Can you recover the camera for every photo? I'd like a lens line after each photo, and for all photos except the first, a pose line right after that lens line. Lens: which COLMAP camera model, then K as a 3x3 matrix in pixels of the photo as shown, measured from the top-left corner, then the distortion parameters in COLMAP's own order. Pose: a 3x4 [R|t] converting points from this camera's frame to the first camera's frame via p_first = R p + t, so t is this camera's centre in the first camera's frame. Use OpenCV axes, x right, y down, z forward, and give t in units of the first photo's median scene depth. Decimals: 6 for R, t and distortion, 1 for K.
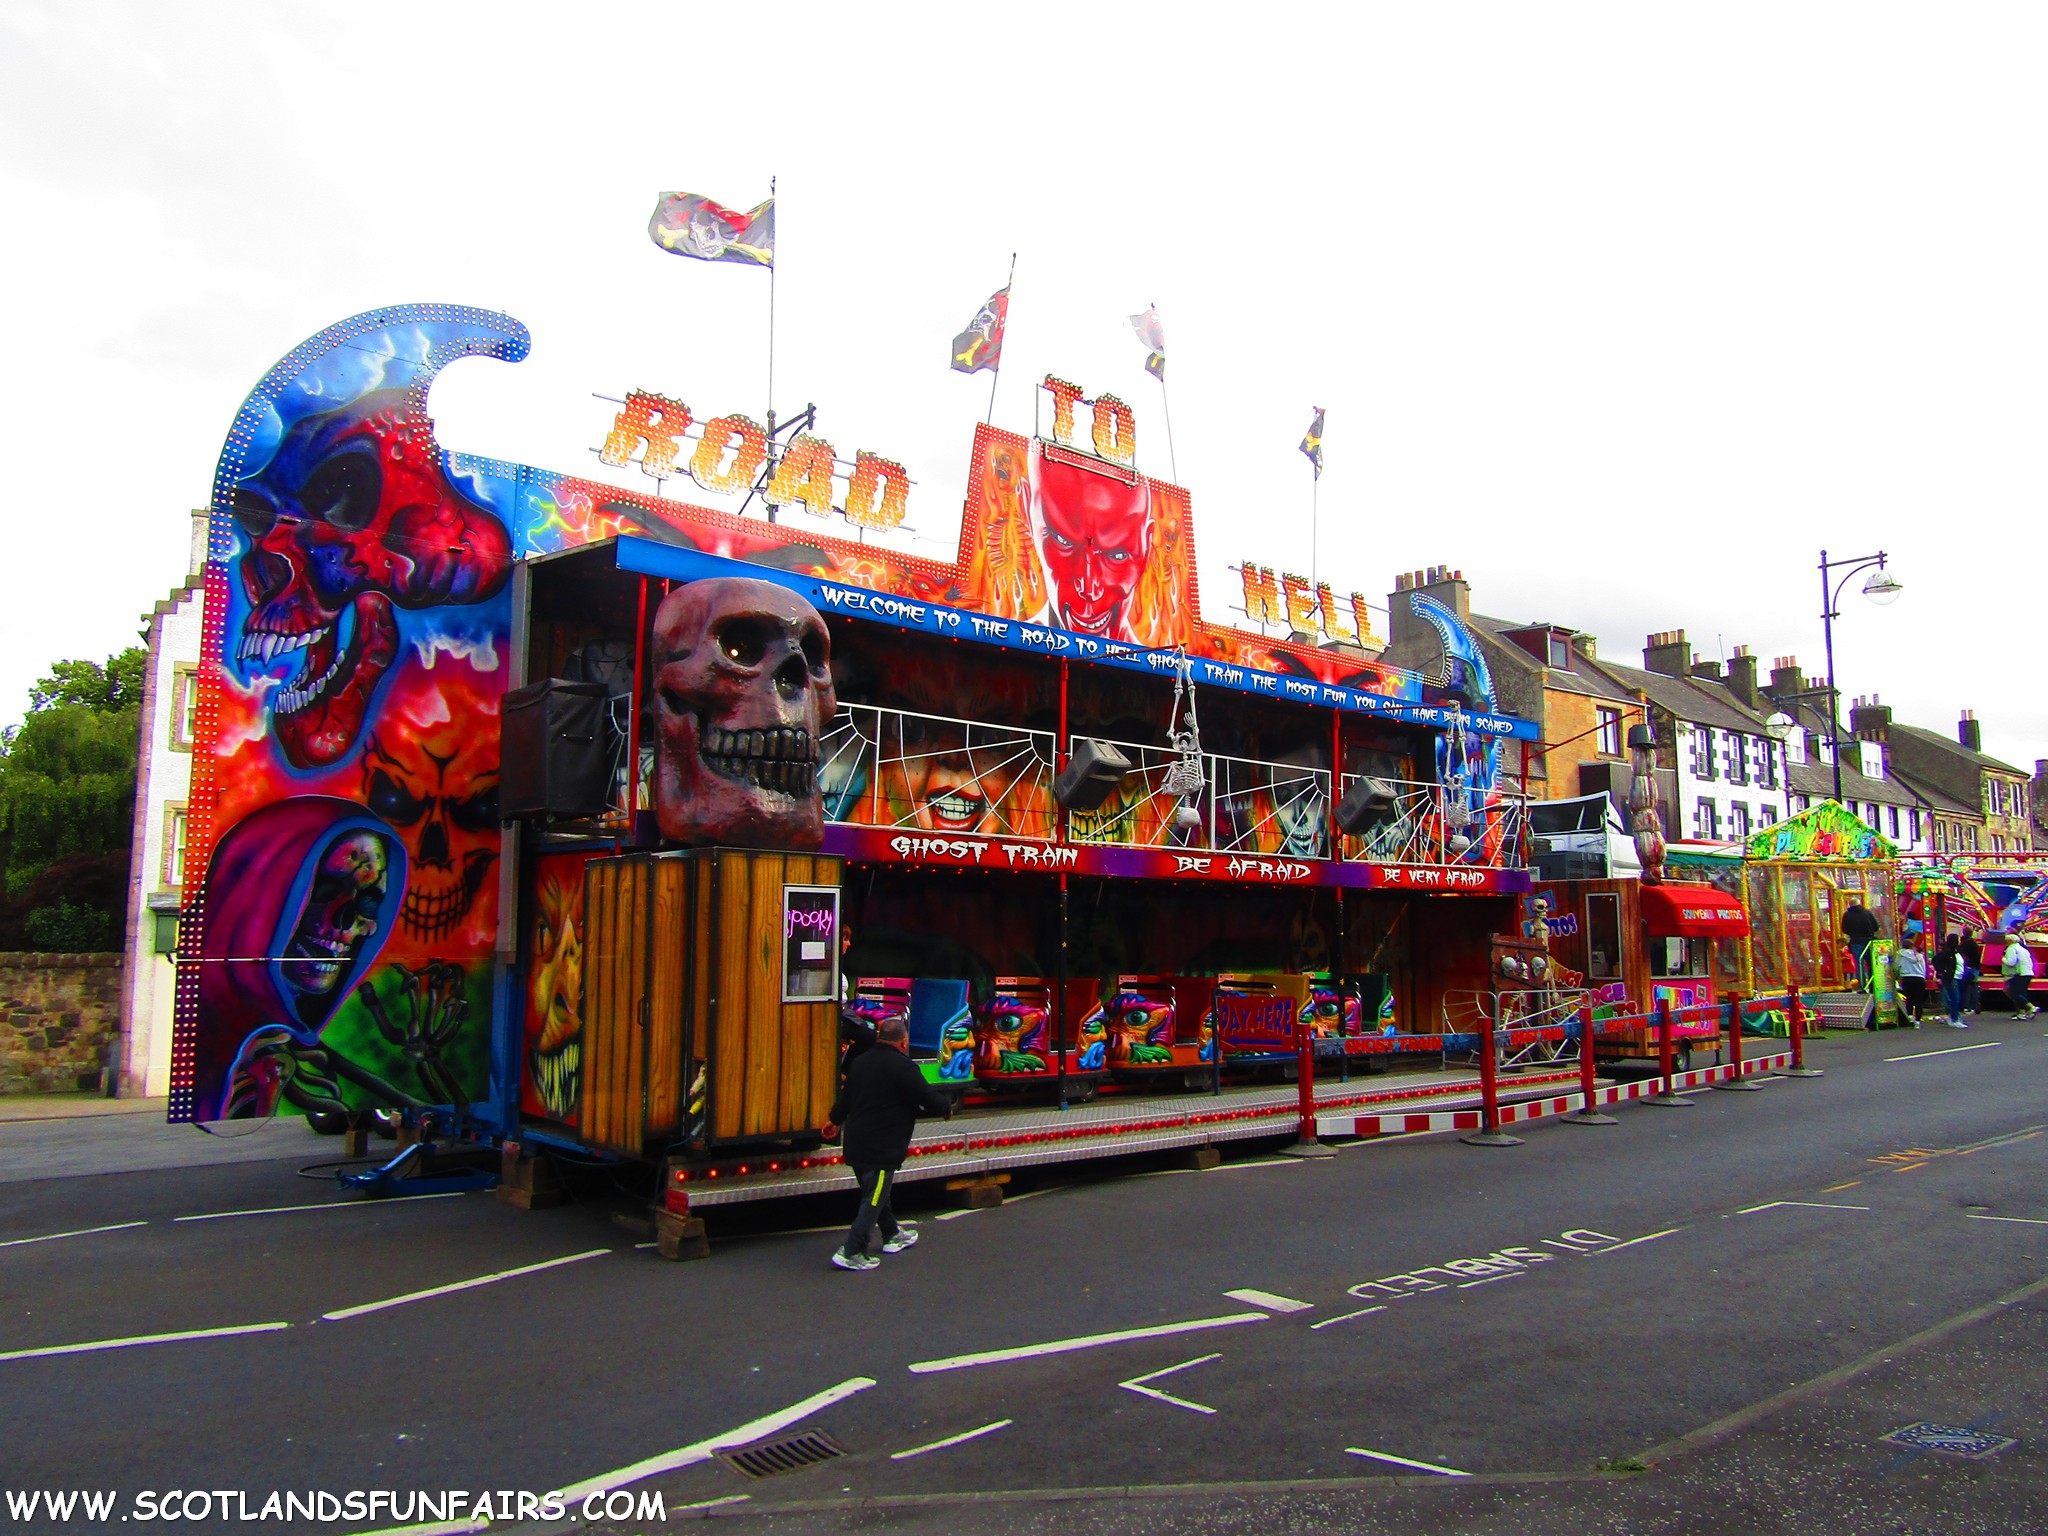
lens RADIAL K [[1461.8, 0, 1025.5], [0, 1461.8, 766.7], [0, 0, 1]] dist [-0.000339, -0.000035]
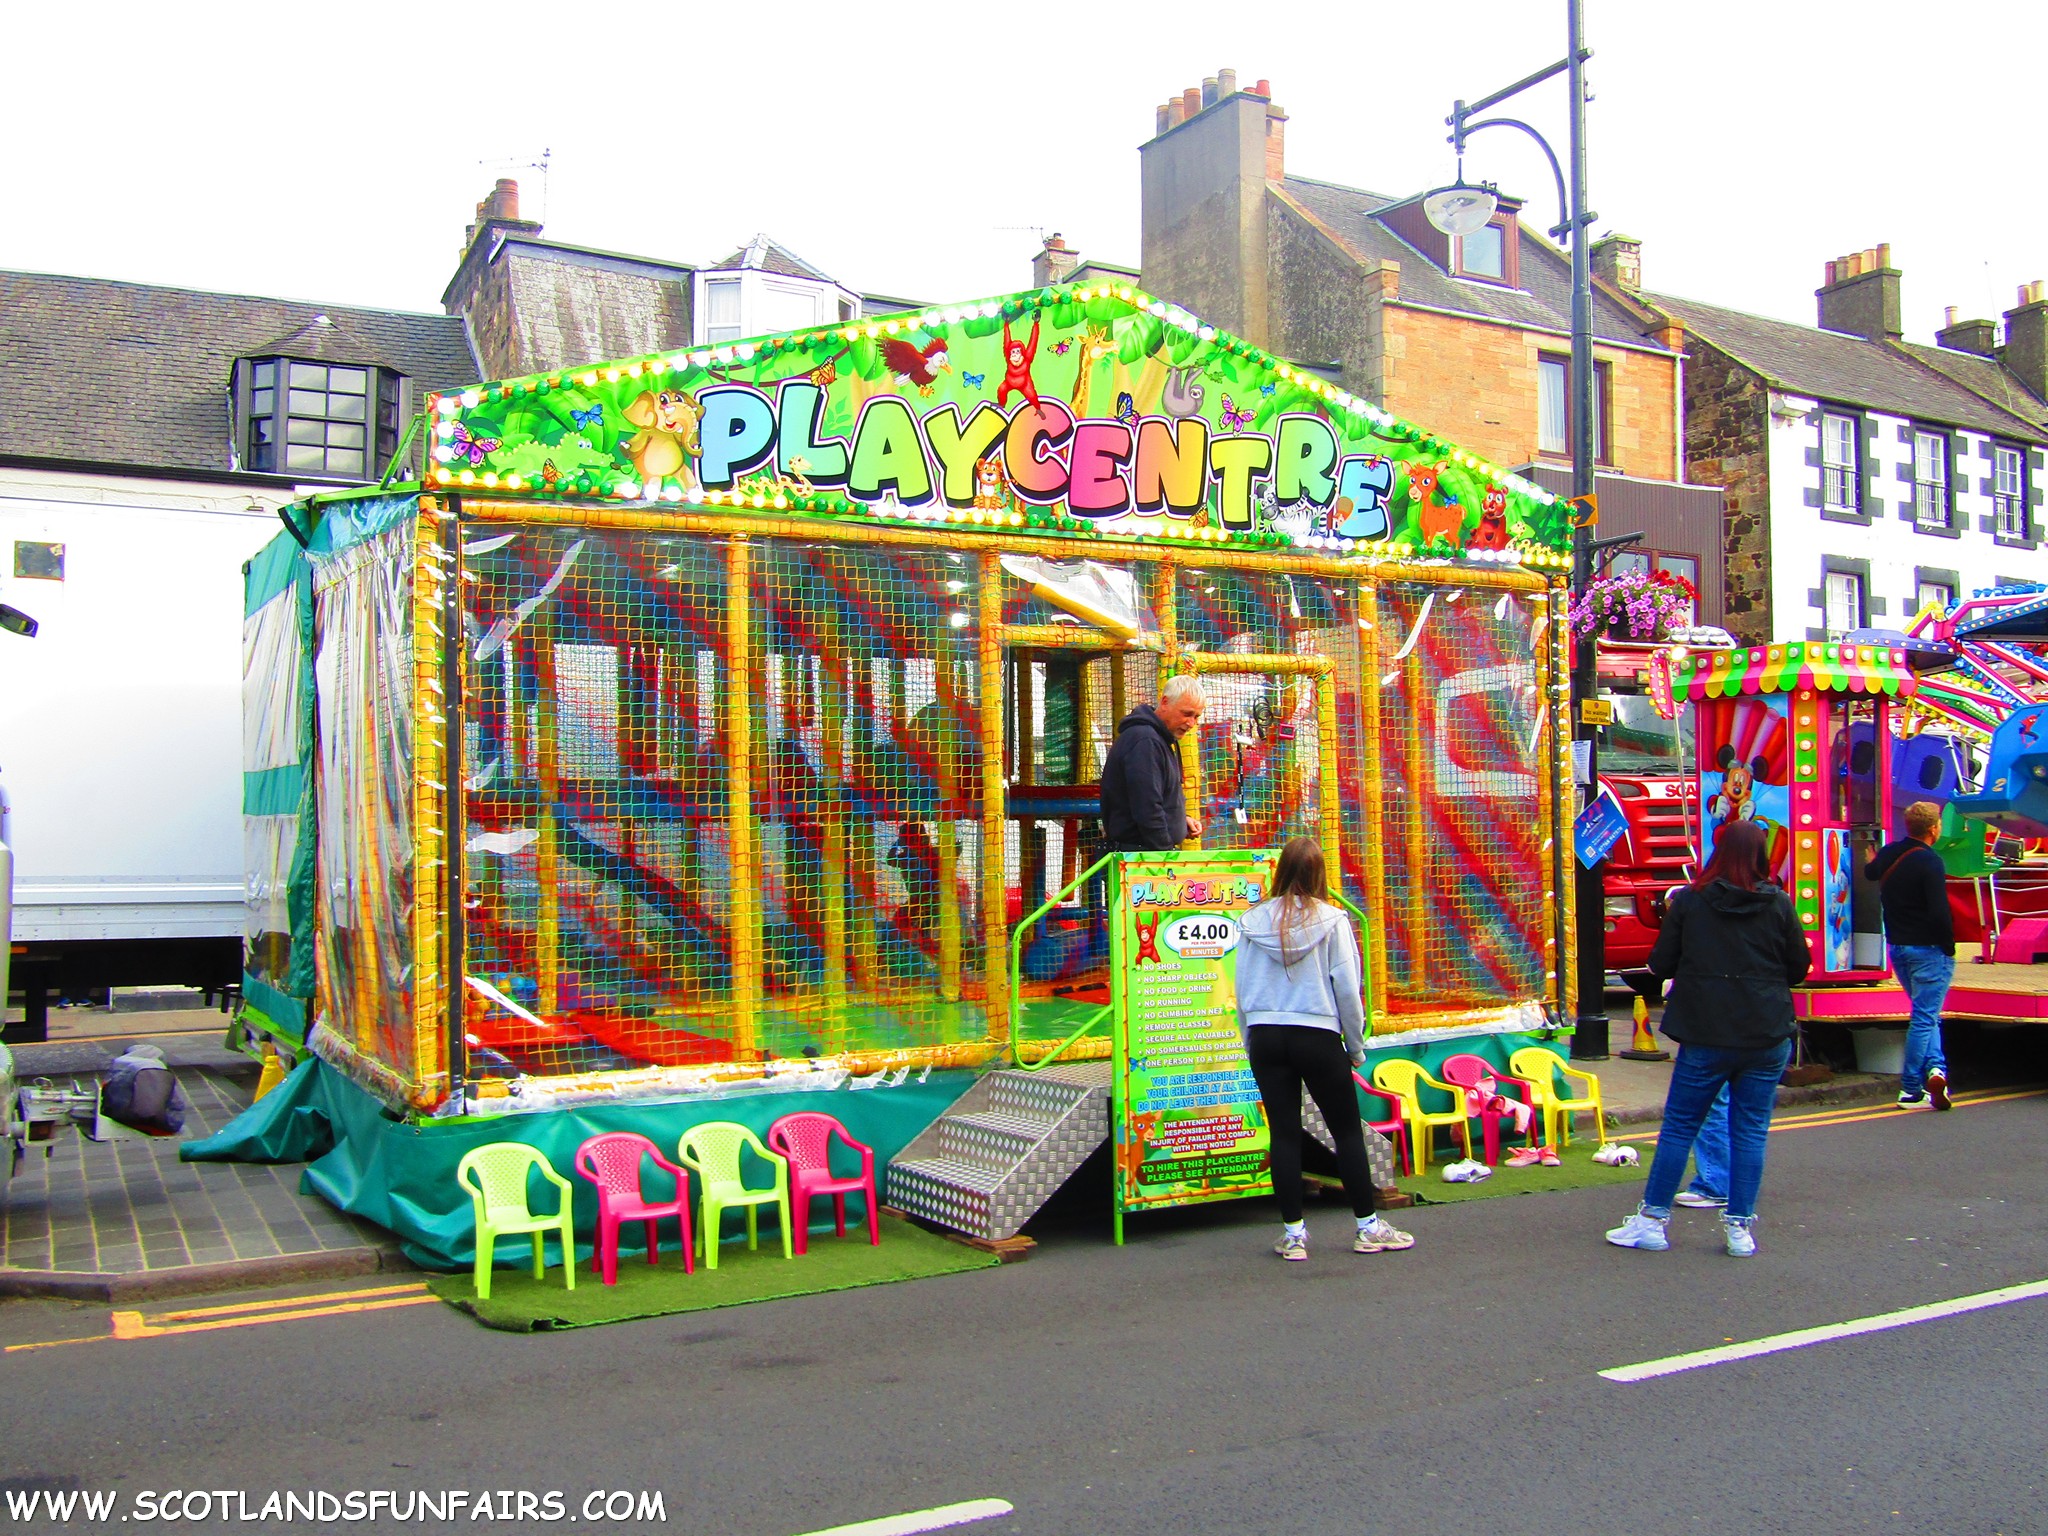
lens RADIAL K [[2020.7, 0, 1022.5], [0, 2020.7, 771.8], [0, 0, 1]] dist [-0.016308, 0.000000]
pose [[0.992960, -0.015521, -0.117428, 0.275481], [0.023705, 0.997361, 0.068620, 0.039075], [0.116053, -0.070921, 0.990708, 0.313889]]
